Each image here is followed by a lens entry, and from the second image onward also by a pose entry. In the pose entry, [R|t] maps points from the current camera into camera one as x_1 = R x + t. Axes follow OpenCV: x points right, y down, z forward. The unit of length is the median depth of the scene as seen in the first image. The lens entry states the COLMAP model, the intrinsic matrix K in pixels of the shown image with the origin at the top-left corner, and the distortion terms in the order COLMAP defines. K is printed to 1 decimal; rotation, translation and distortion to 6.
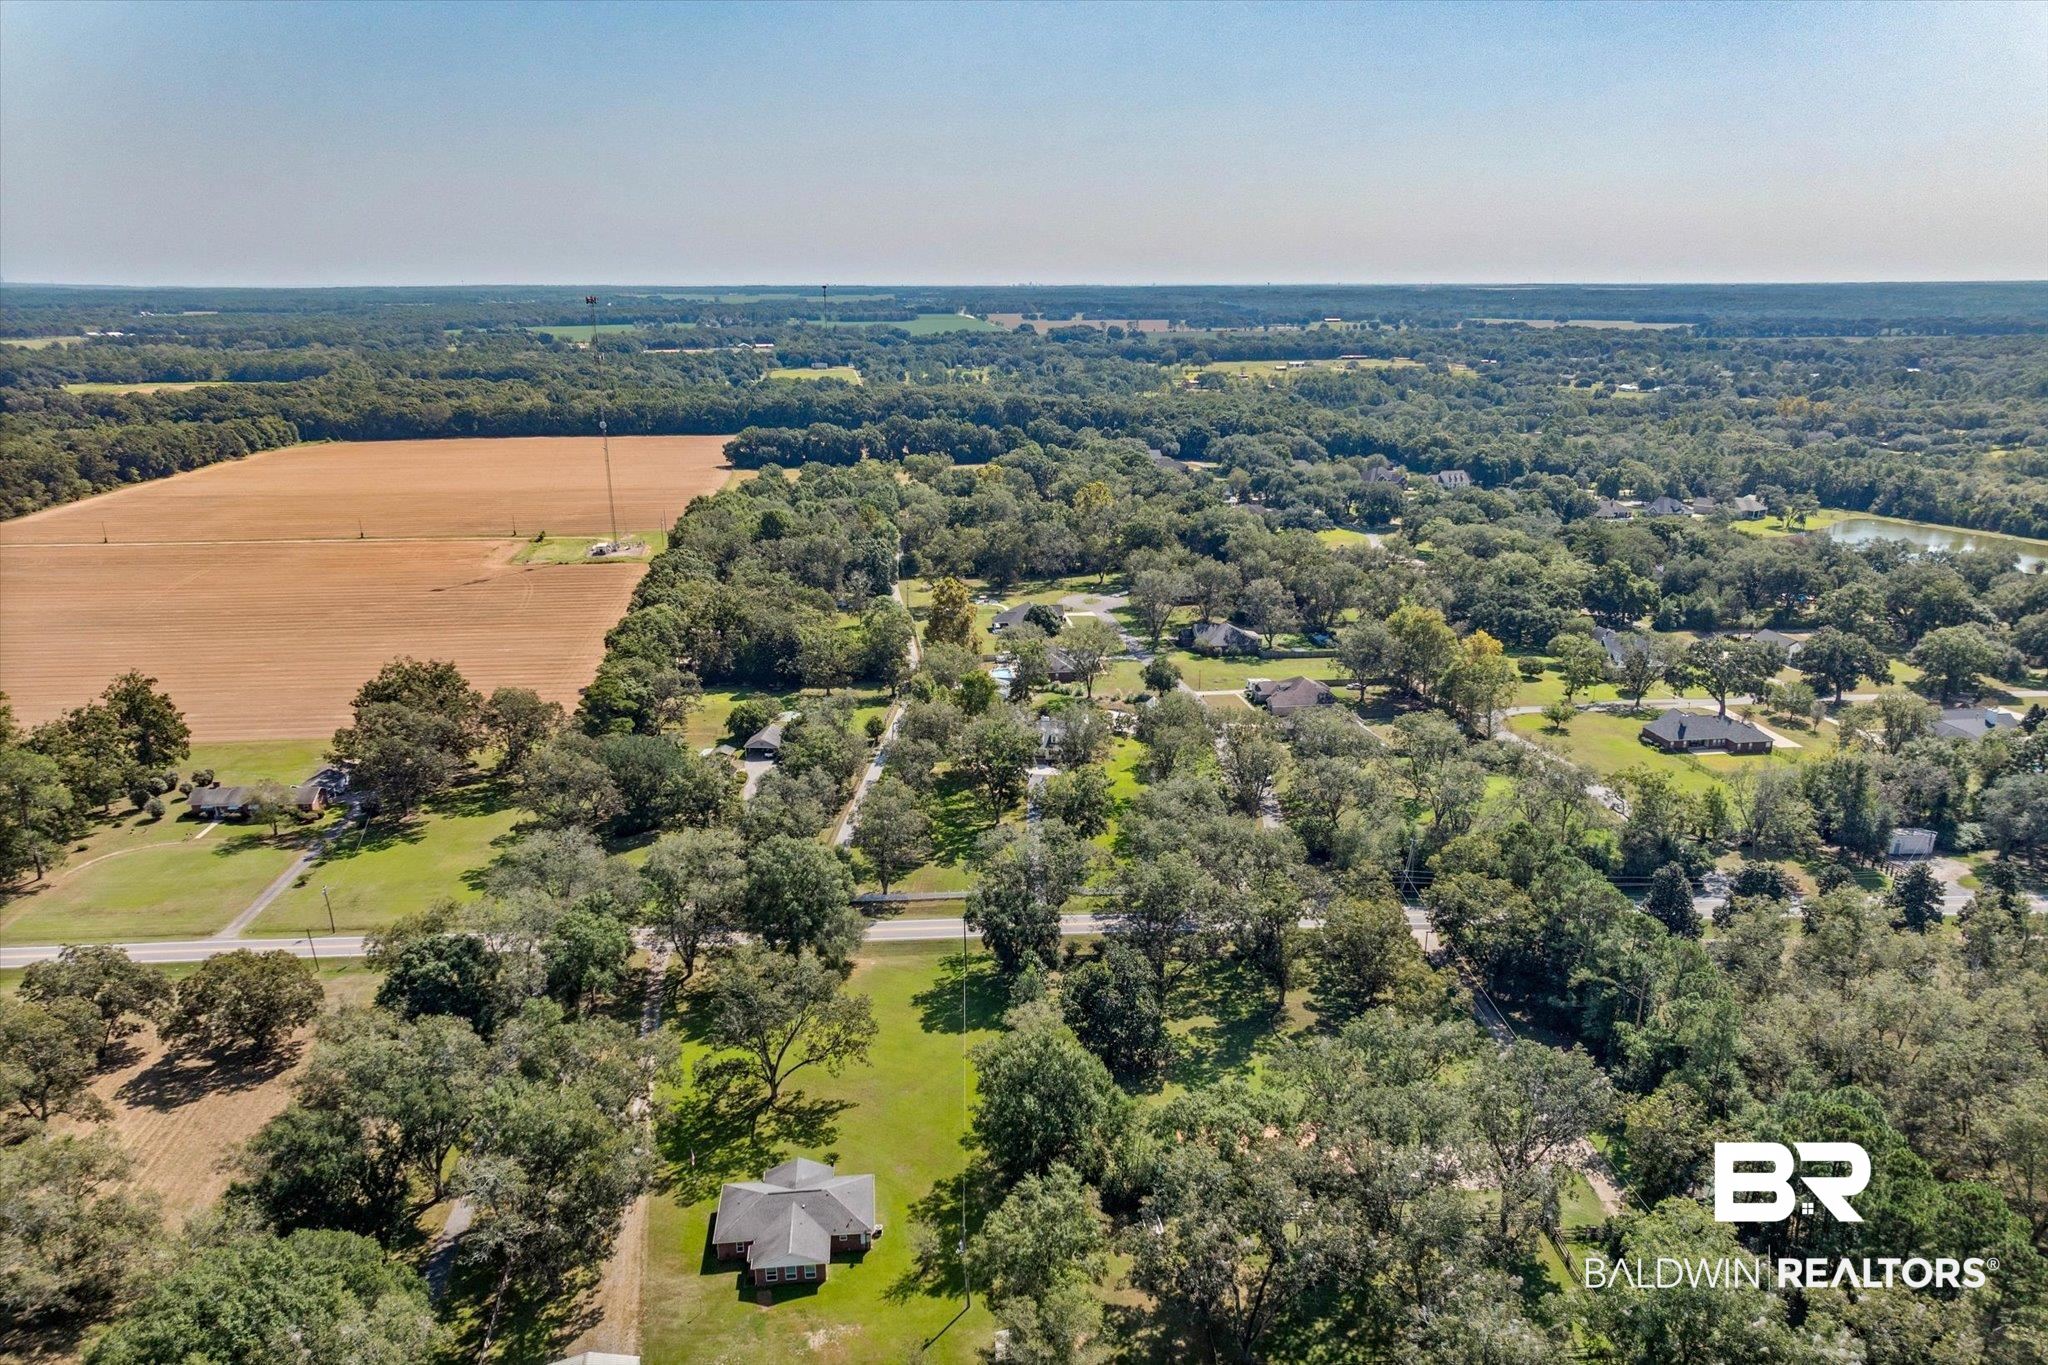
lens RADIAL K [[939.1, 0, 1024.0], [0, 939.1, 682.5], [0, 0, 1]] dist [-0.001864, 0.000360]
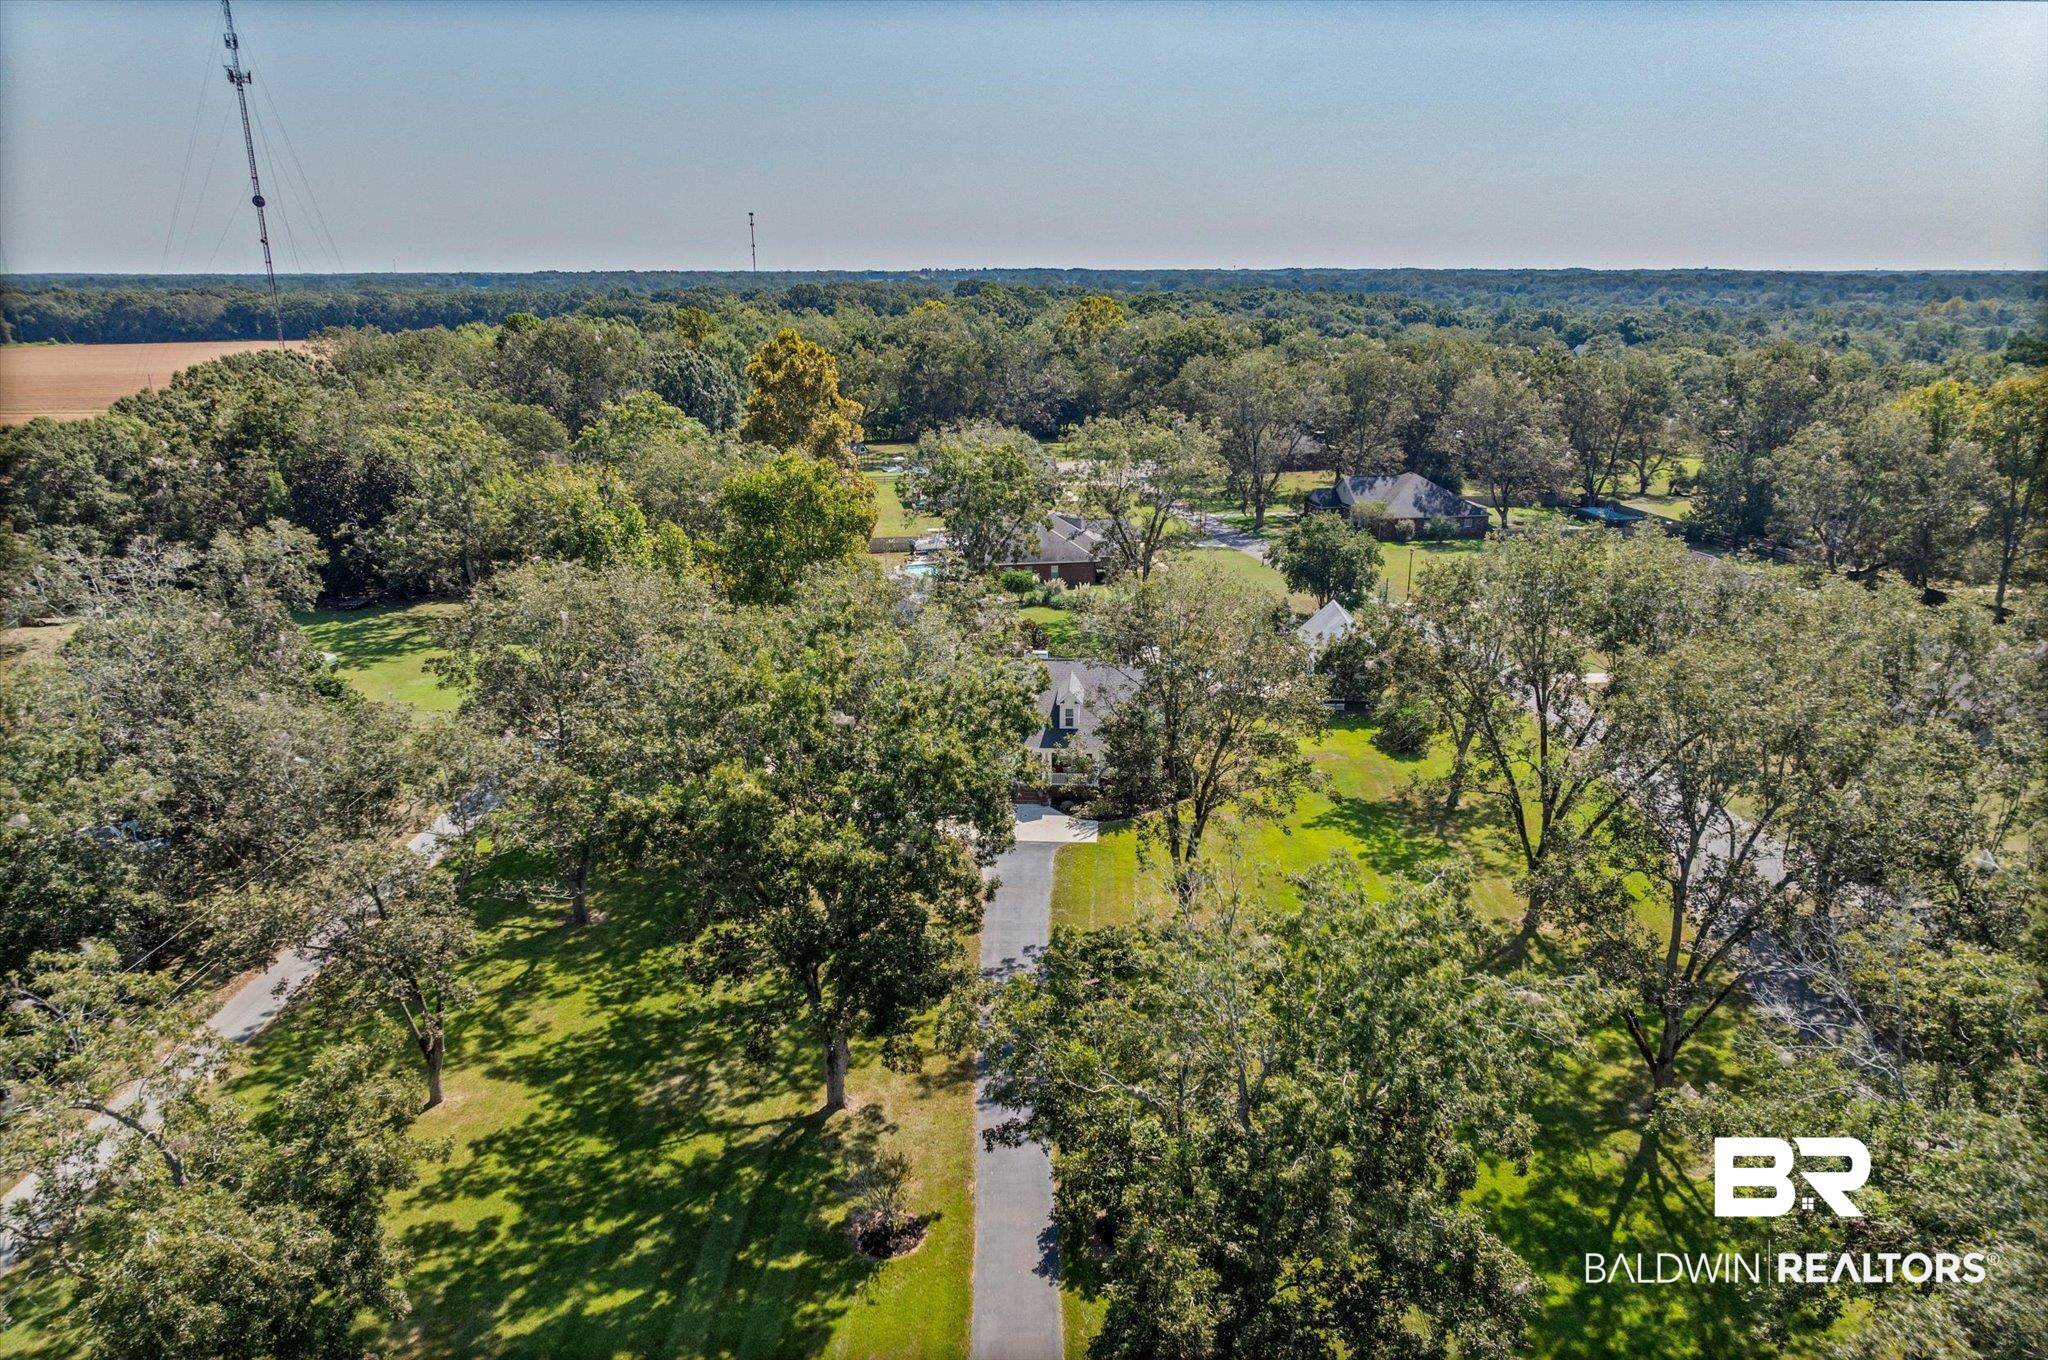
lens RADIAL K [[939.1, 0, 1024.0], [0, 939.1, 680.0], [0, 0, 1]] dist [-0.001864, 0.000360]
pose [[0.999426, -0.011197, 0.031958, 0.006943], [0.011076, 0.999931, 0.003937, 0.038052], [-0.032000, -0.003581, 0.999481, 0.557464]]
